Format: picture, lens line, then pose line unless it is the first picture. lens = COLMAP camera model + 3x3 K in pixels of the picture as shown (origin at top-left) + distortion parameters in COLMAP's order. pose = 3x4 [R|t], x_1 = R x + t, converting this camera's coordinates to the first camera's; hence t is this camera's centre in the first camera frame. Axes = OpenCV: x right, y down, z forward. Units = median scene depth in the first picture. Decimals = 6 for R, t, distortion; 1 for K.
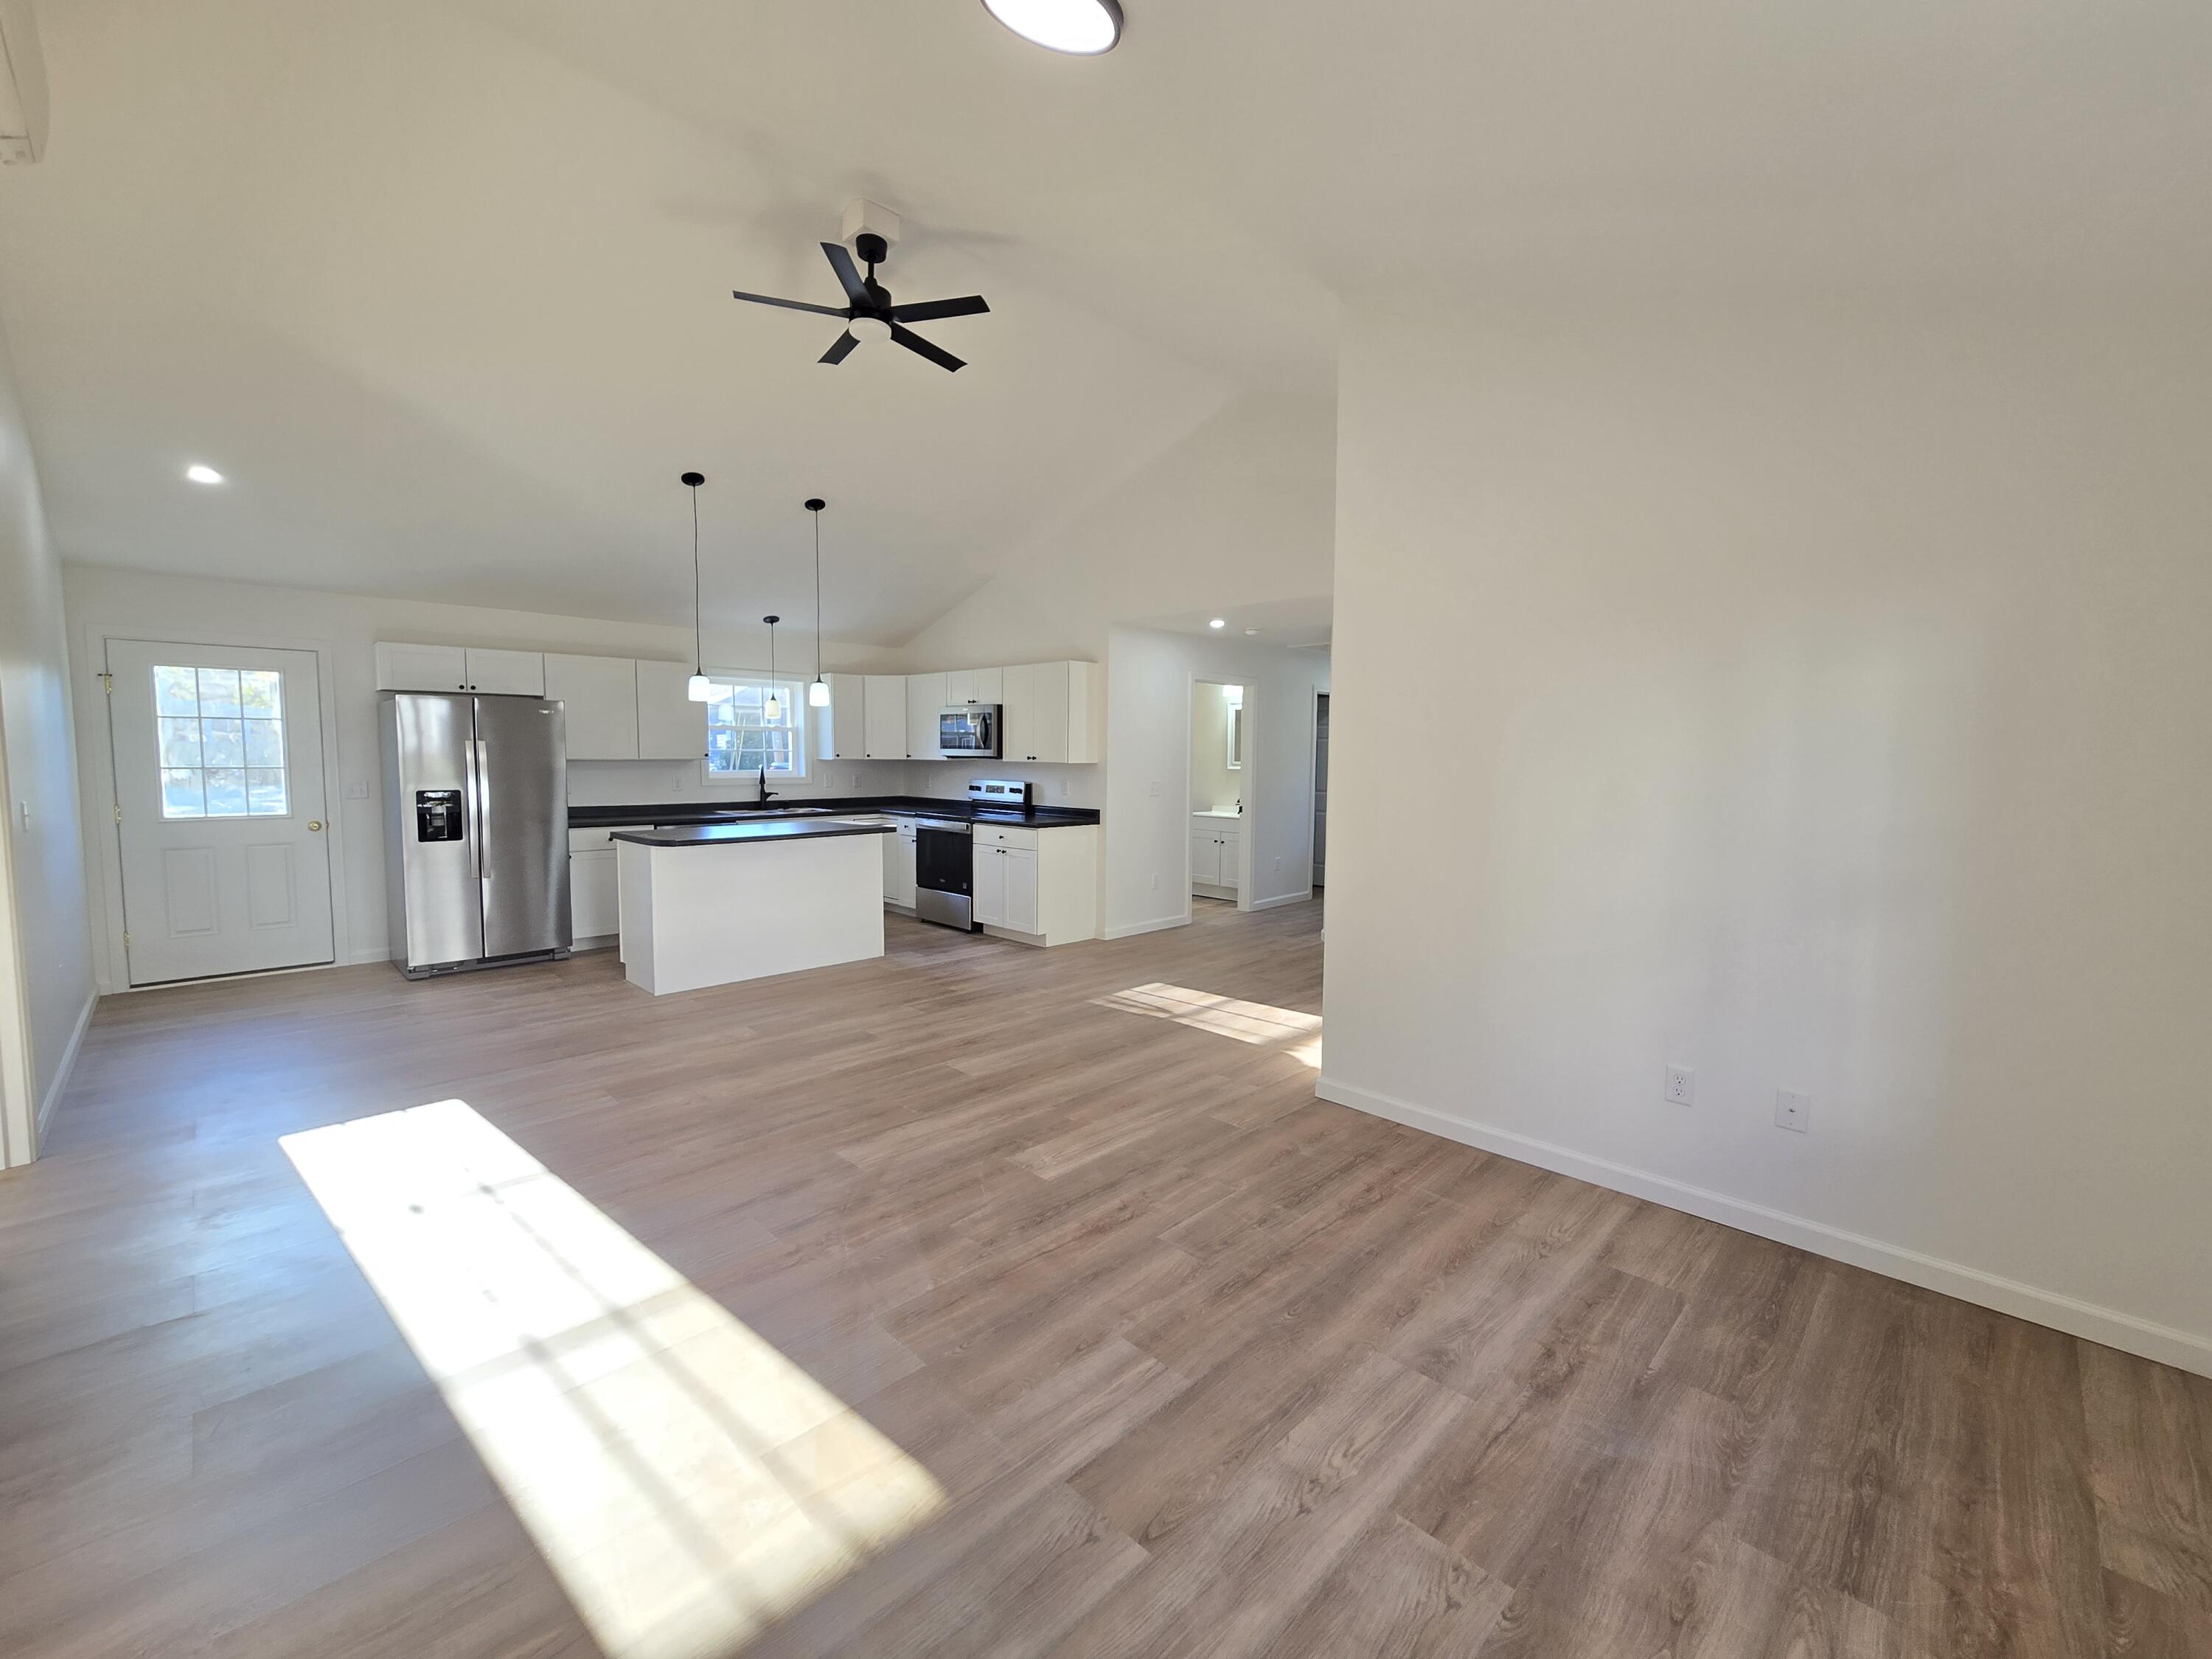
lens RADIAL K [[909.3, 0, 1113.3], [0, 909.3, 818.6], [0, 0, 1]] dist [-0.004611, 0.002563]
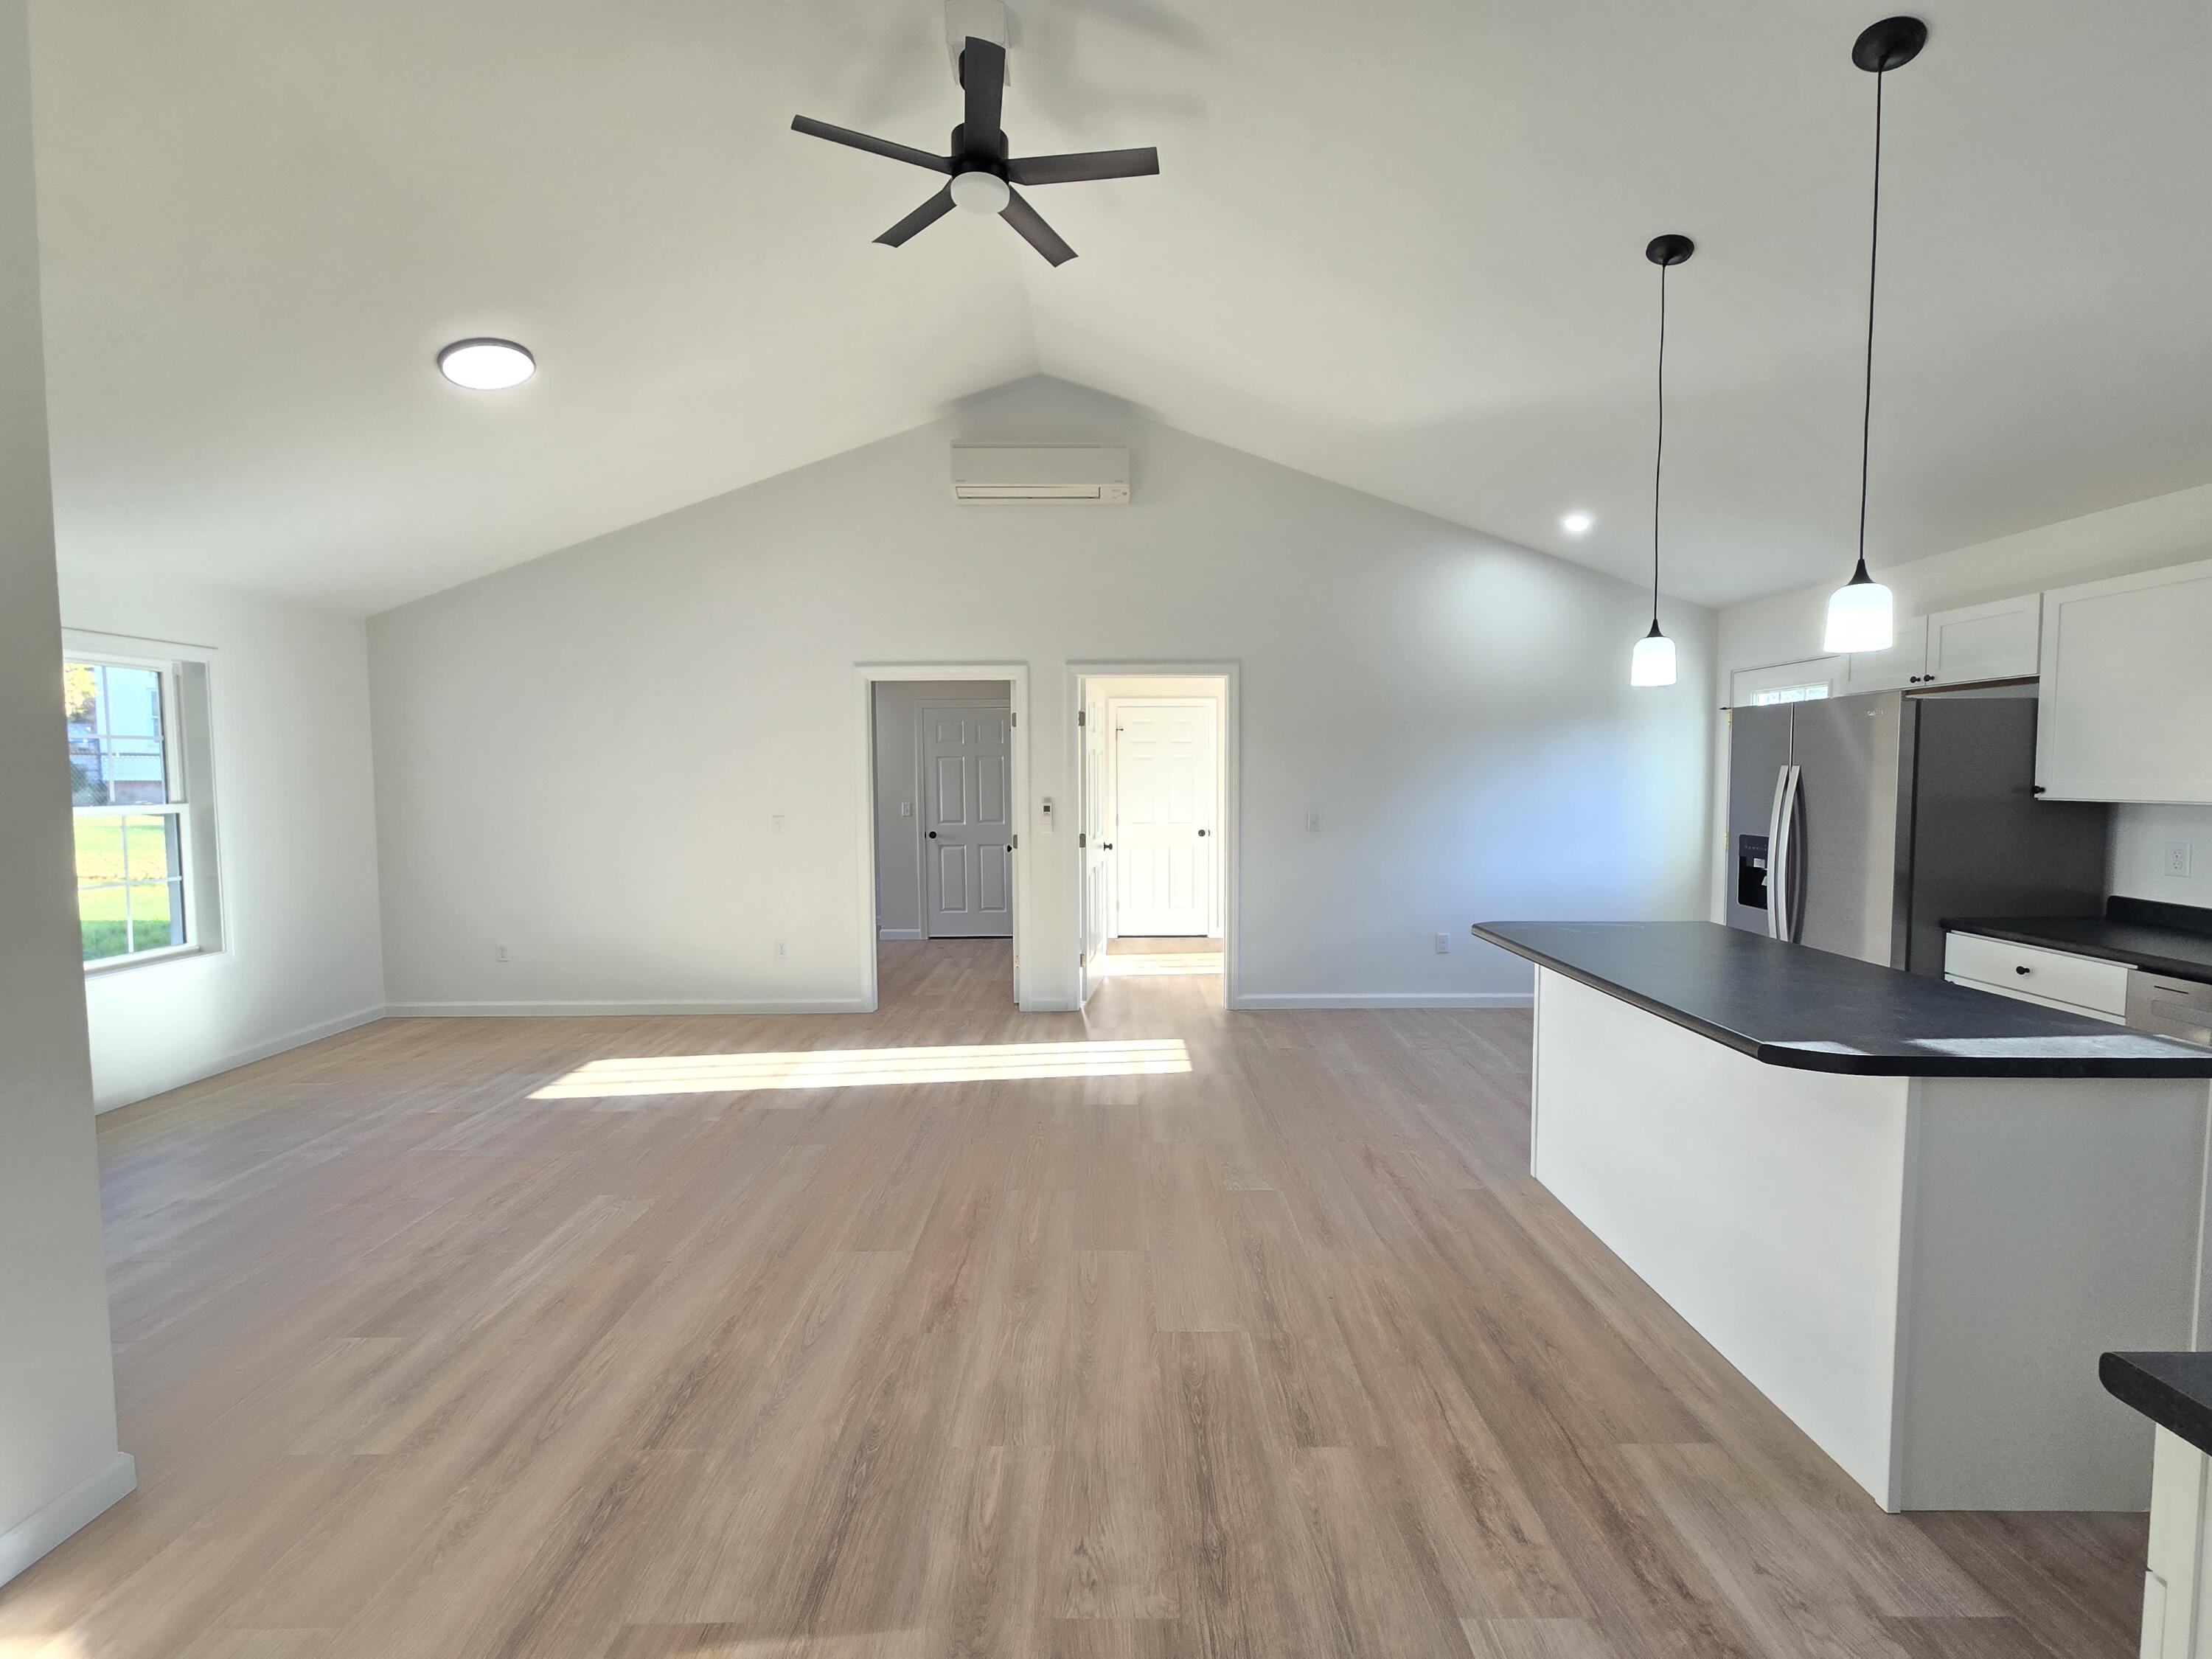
lens RADIAL K [[909.3, 0, 1113.3], [0, 909.3, 818.6], [0, 0, 1]] dist [-0.004611, 0.002563]
pose [[-0.708080, 0.032271, -0.705394, 0.122713], [-0.053007, 0.993707, 0.098670, -0.087980], [0.704140, 0.107257, -0.701914, 1.133161]]
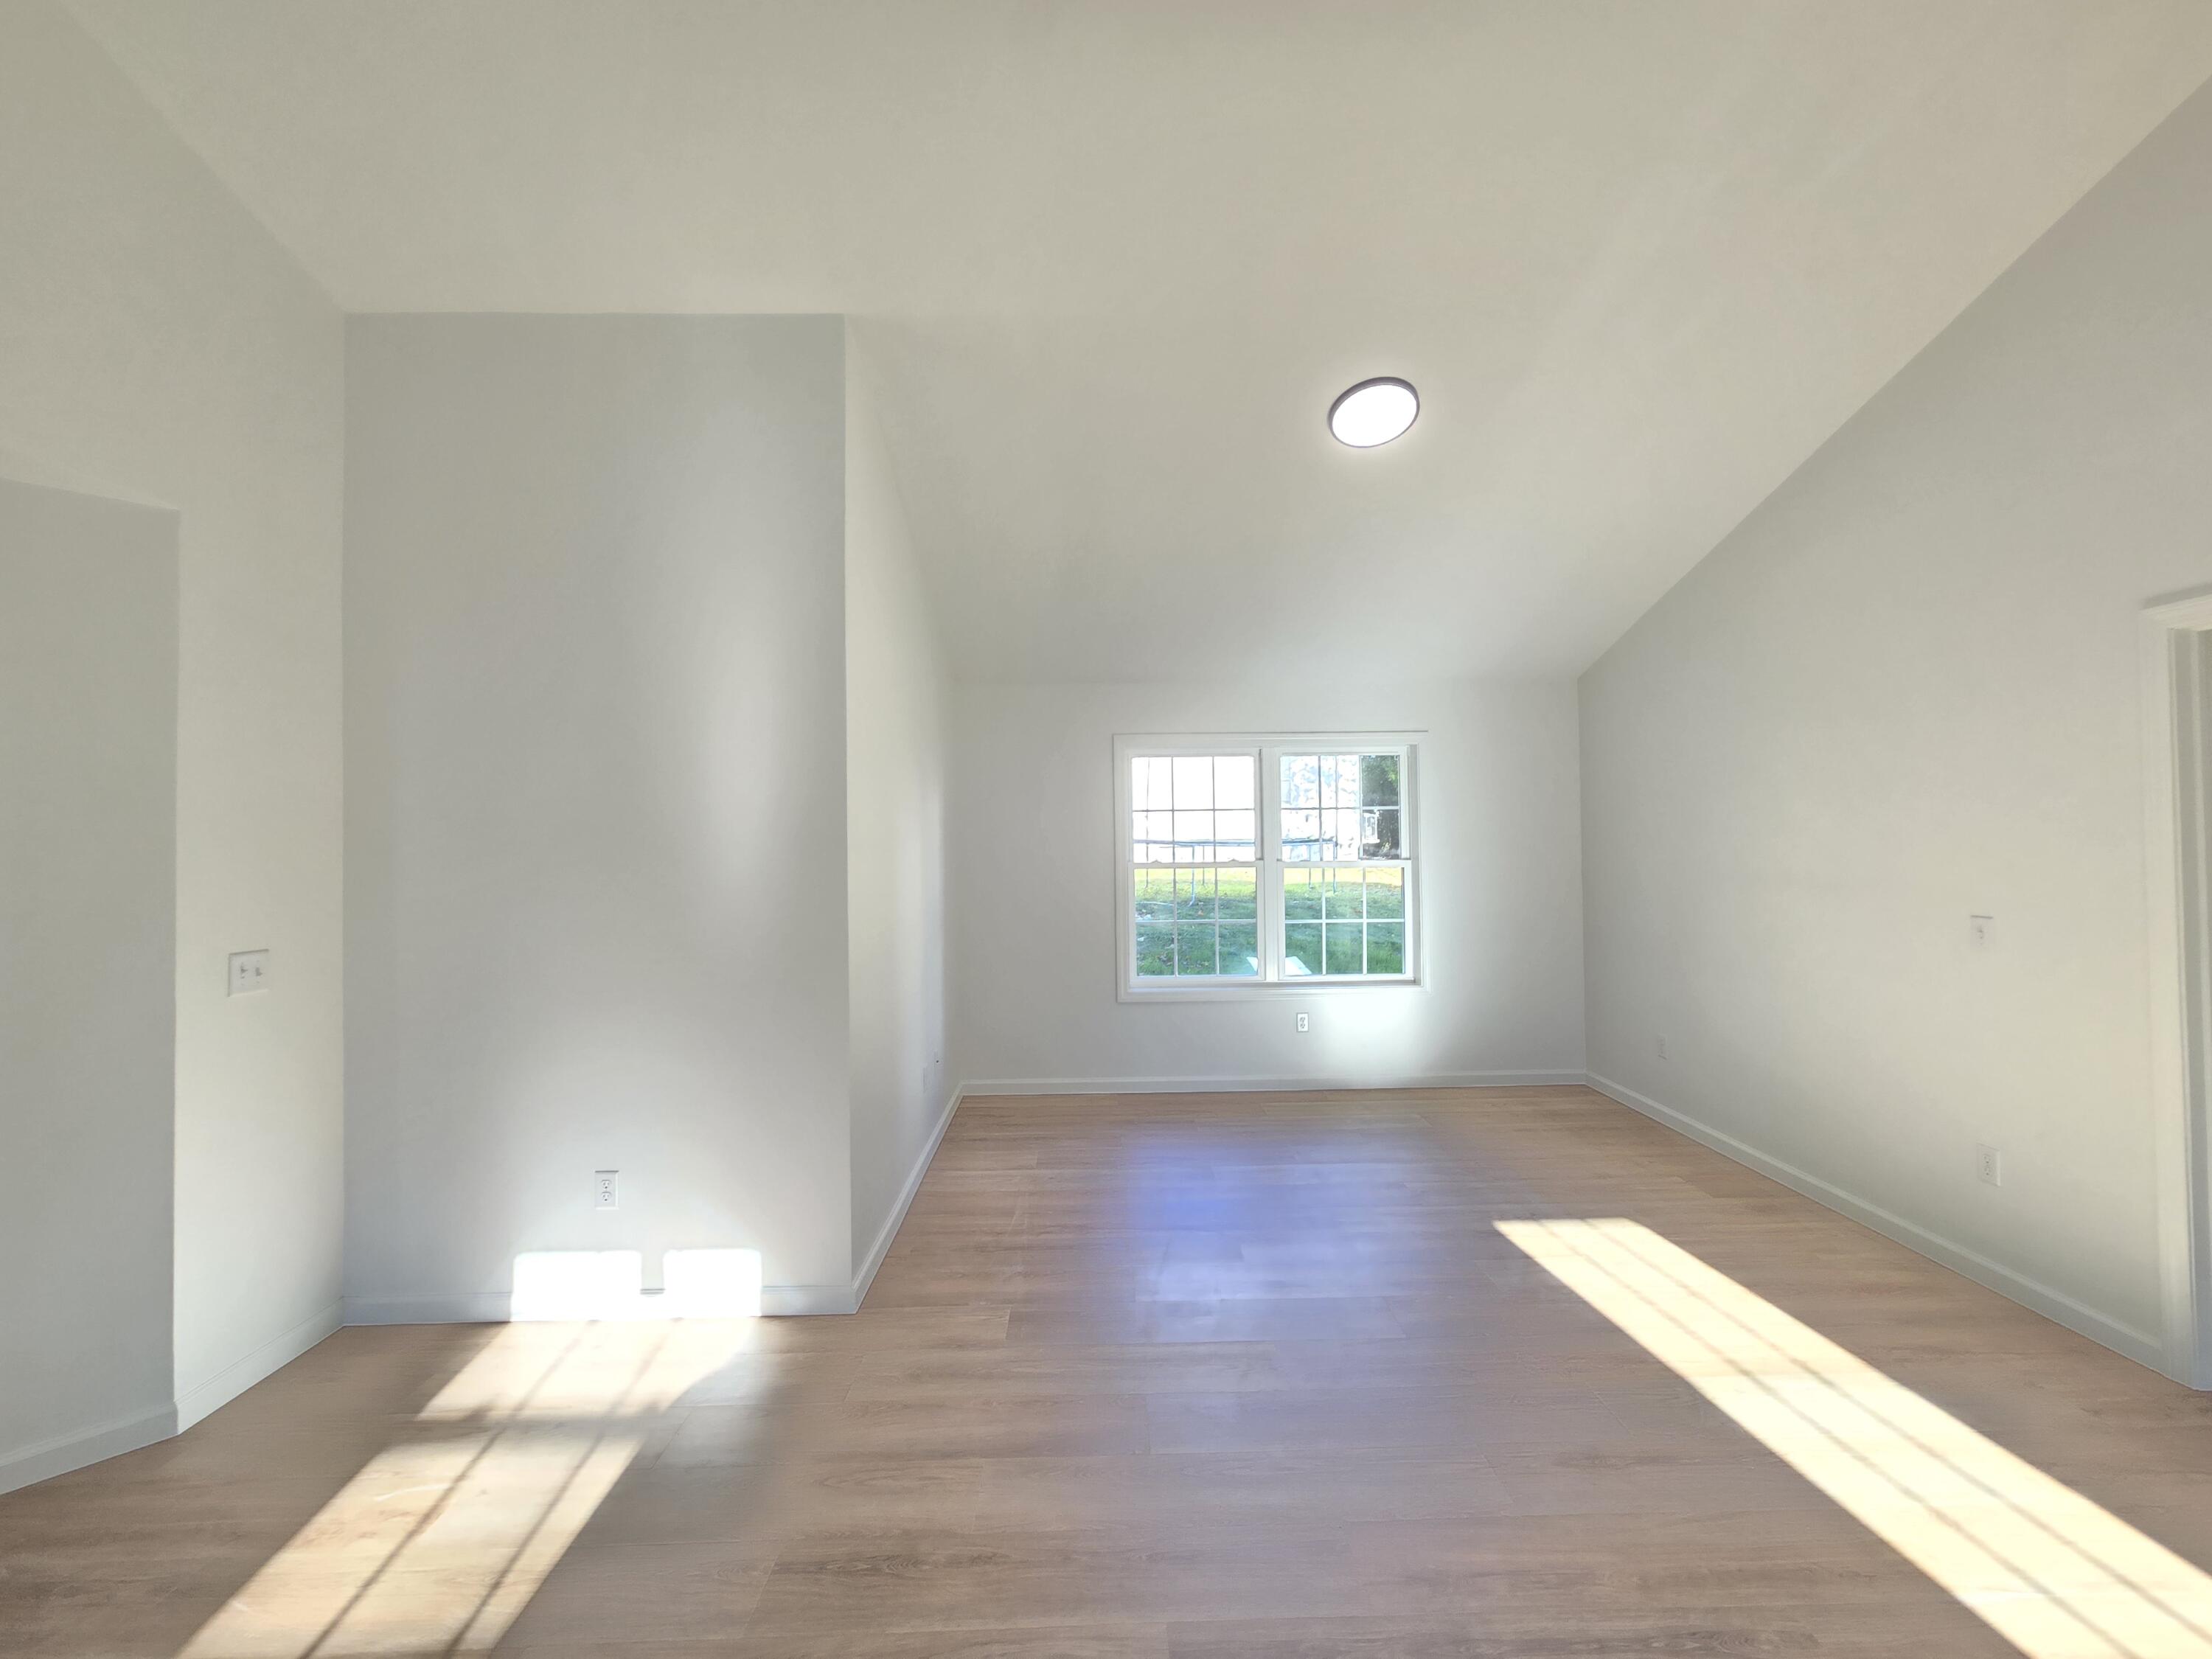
lens RADIAL K [[909.3, 0, 1113.3], [0, 909.3, 818.6], [0, 0, 1]] dist [-0.004611, 0.002563]
pose [[-0.719095, 0.012175, 0.694805, -0.312522], [0.058629, 0.997345, 0.043202, -0.084784], [-0.692434, 0.071802, -0.717899, 0.921983]]
